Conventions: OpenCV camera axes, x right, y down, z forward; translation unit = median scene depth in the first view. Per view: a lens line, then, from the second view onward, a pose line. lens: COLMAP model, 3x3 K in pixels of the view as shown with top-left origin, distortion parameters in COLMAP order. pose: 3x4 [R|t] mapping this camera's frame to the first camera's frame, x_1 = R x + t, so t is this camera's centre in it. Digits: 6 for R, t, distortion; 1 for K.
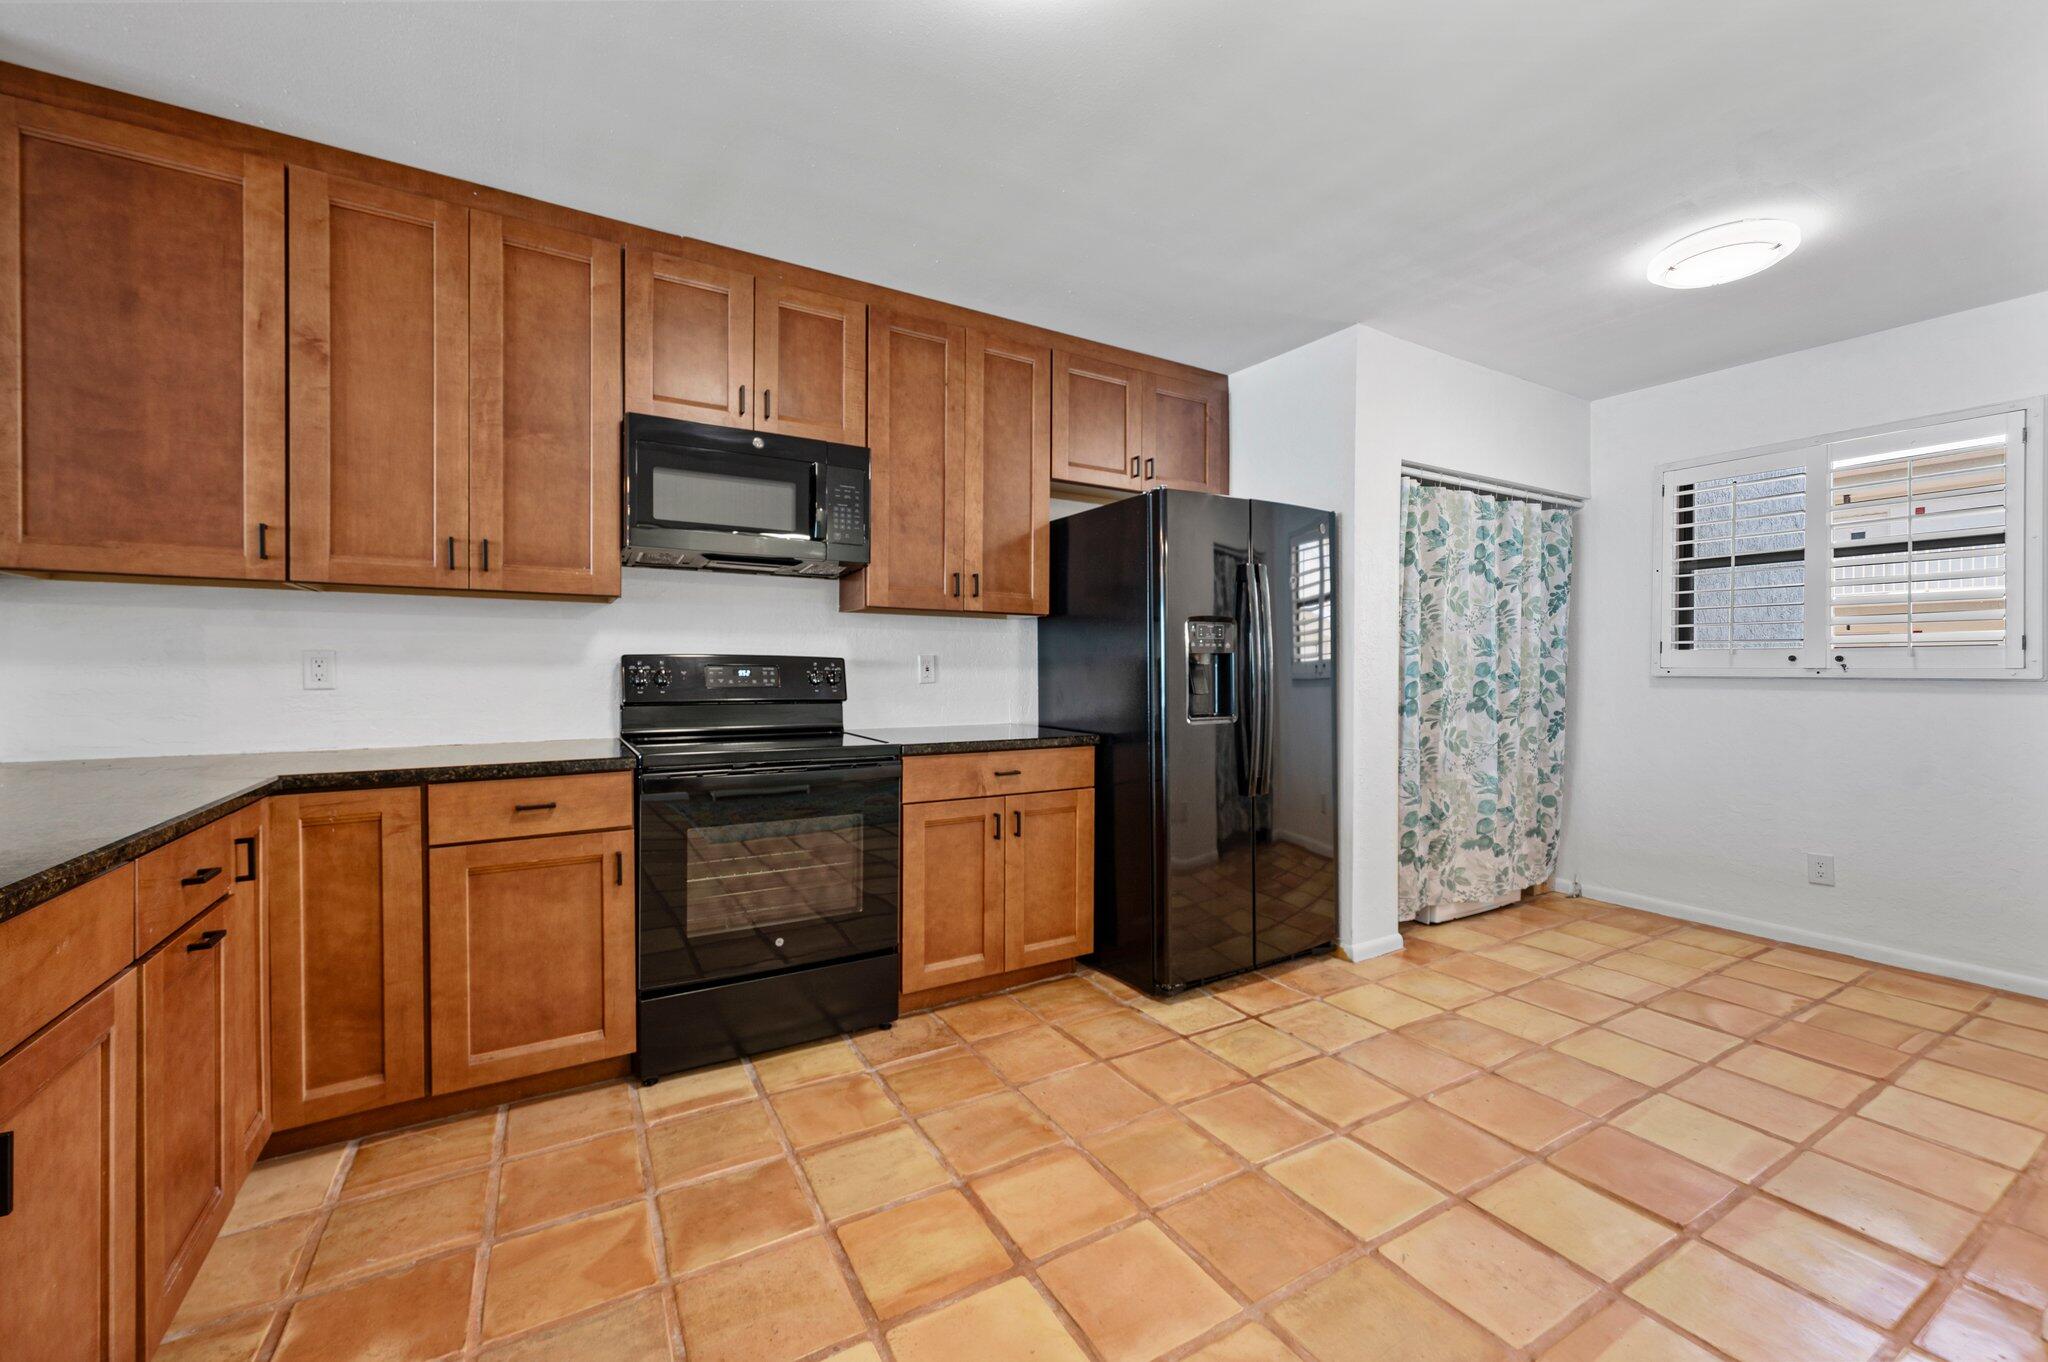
lens RADIAL K [[833.6, 0, 1029.4], [0, 833.6, 672.7], [0, 0, 1]] dist [0.003515, -0.000998]
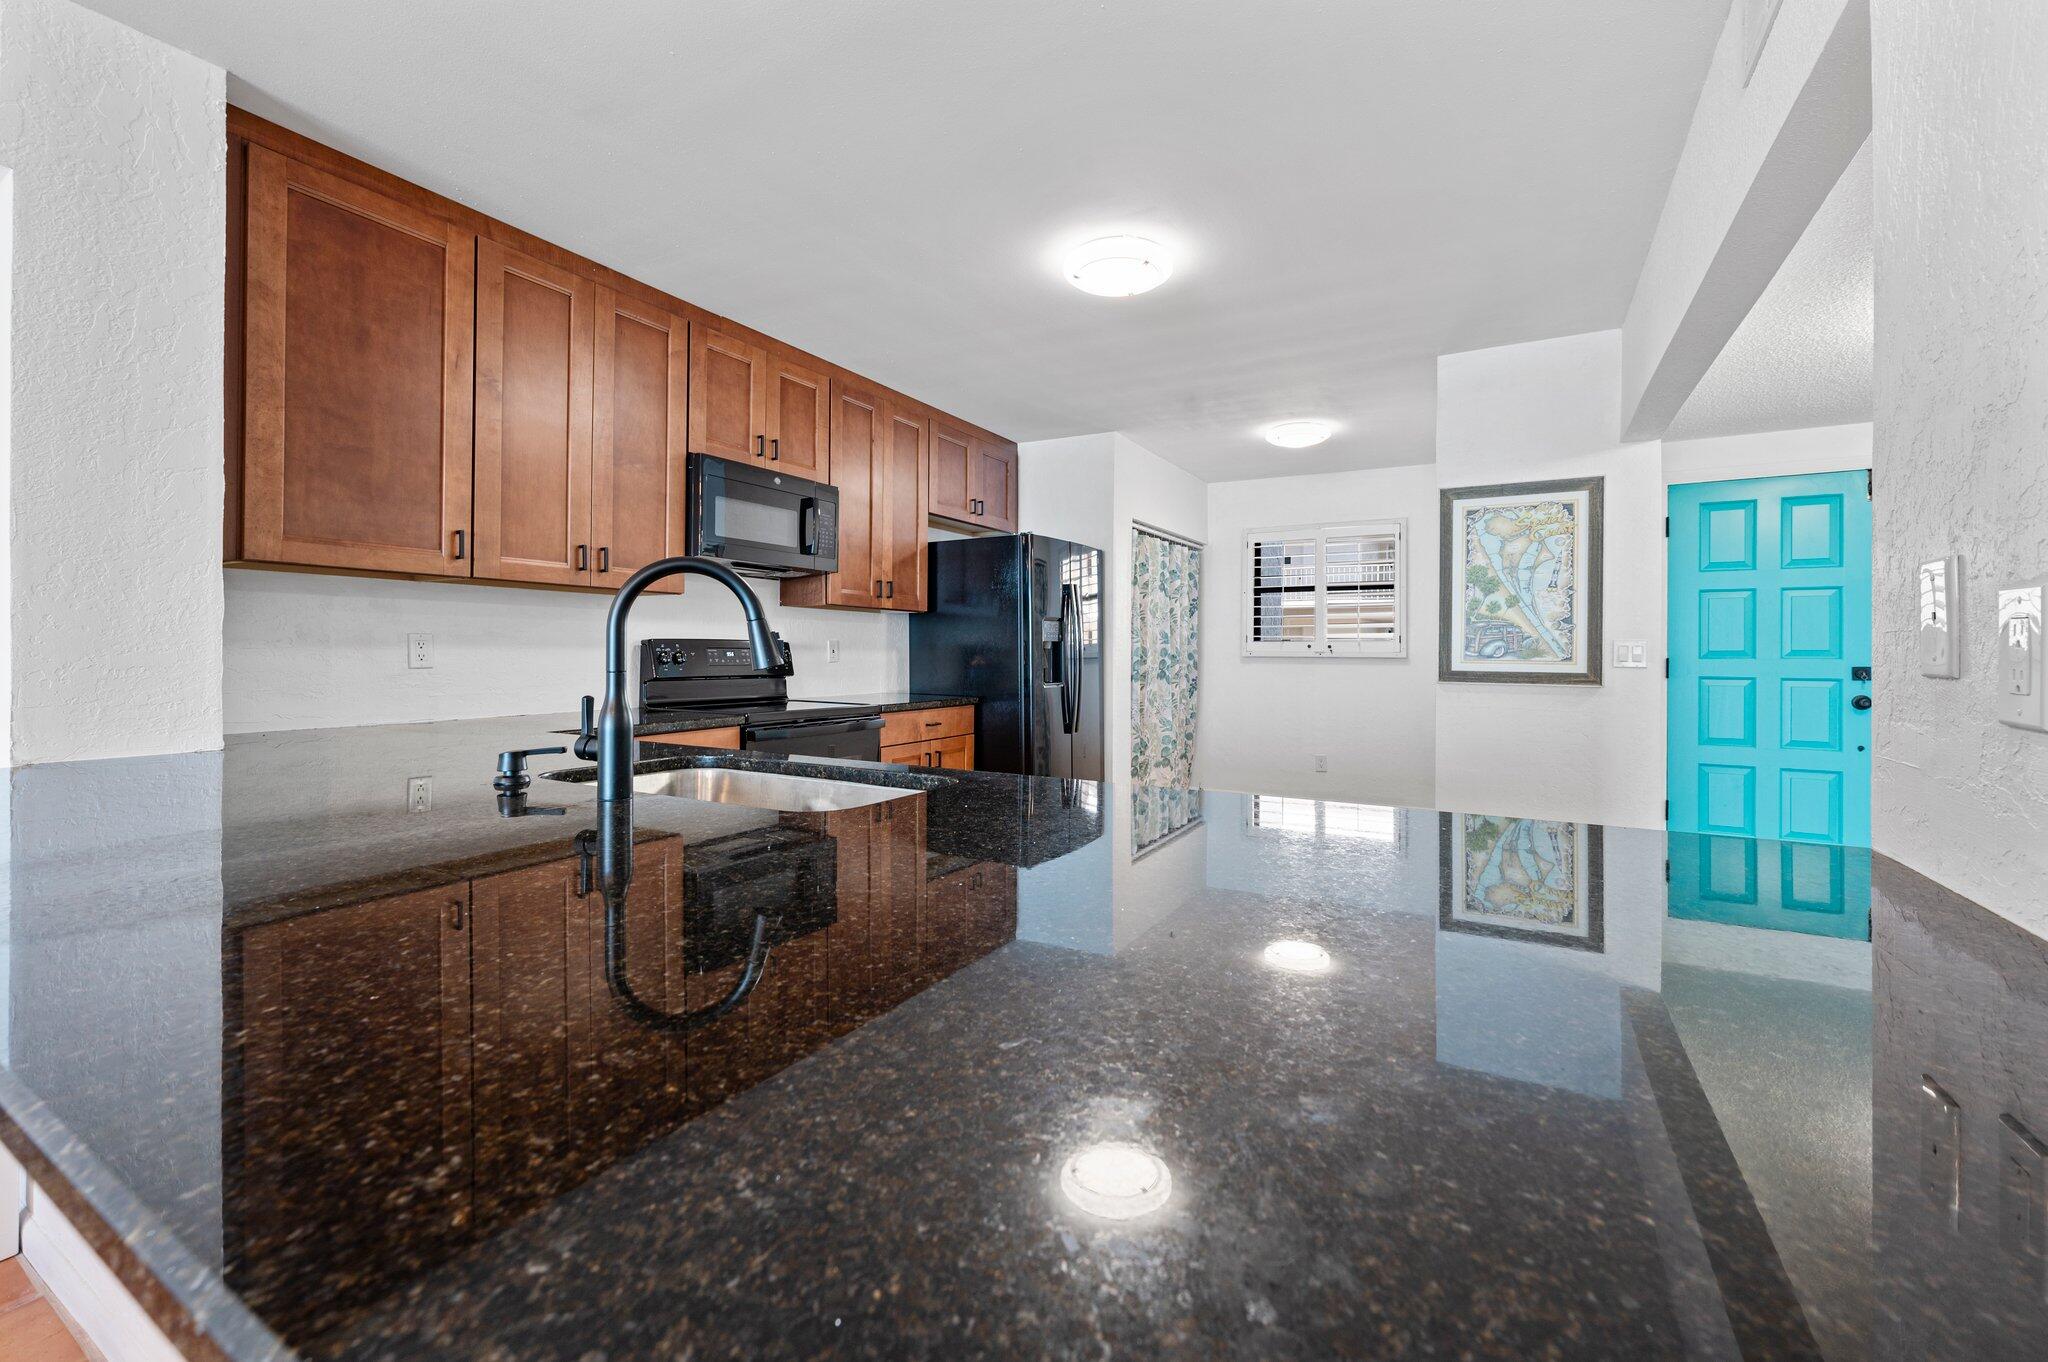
lens RADIAL K [[833.6, 0, 1031.7], [0, 833.6, 650.2], [0, 0, 1]] dist [0.003515, -0.000998]
pose [[0.876328, 0.003221, 0.481704, -0.543468], [-0.001047, 0.999988, -0.004780, 0.000274], [-0.481714, 0.003684, 0.876321, -0.320884]]
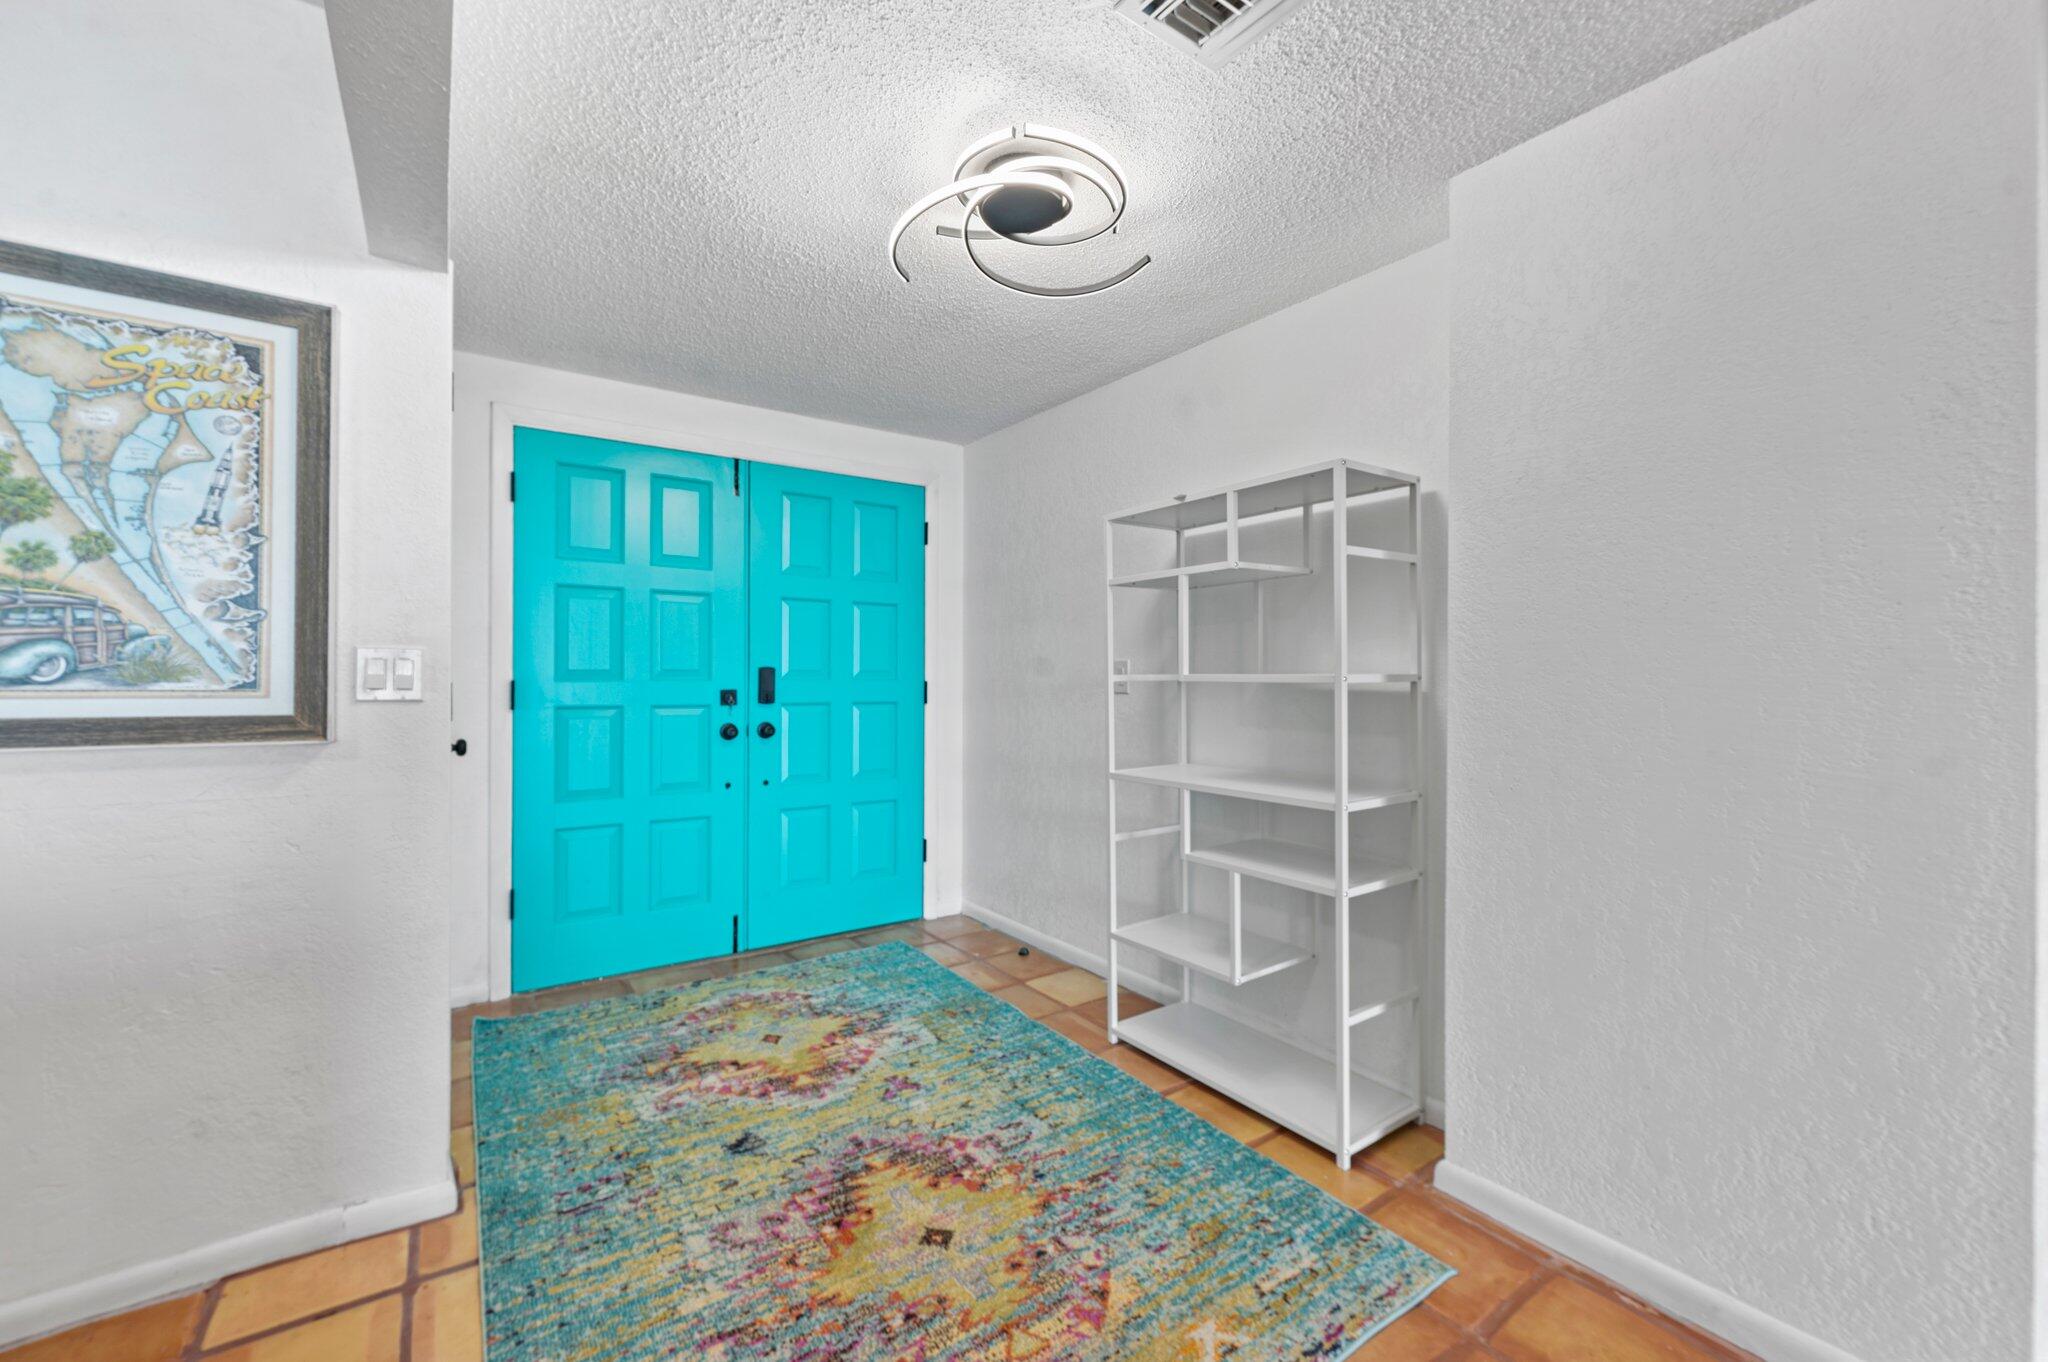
lens RADIAL K [[833.6, 0, 1042.3], [0, 833.6, 678.8], [0, 0, 1]] dist [0.003515, -0.000998]
pose [[-0.077233, -0.004107, 0.997005, 0.100413], [-0.001226, 0.999991, 0.004024, -0.000729], [-0.997012, -0.000911, -0.077237, -0.126140]]
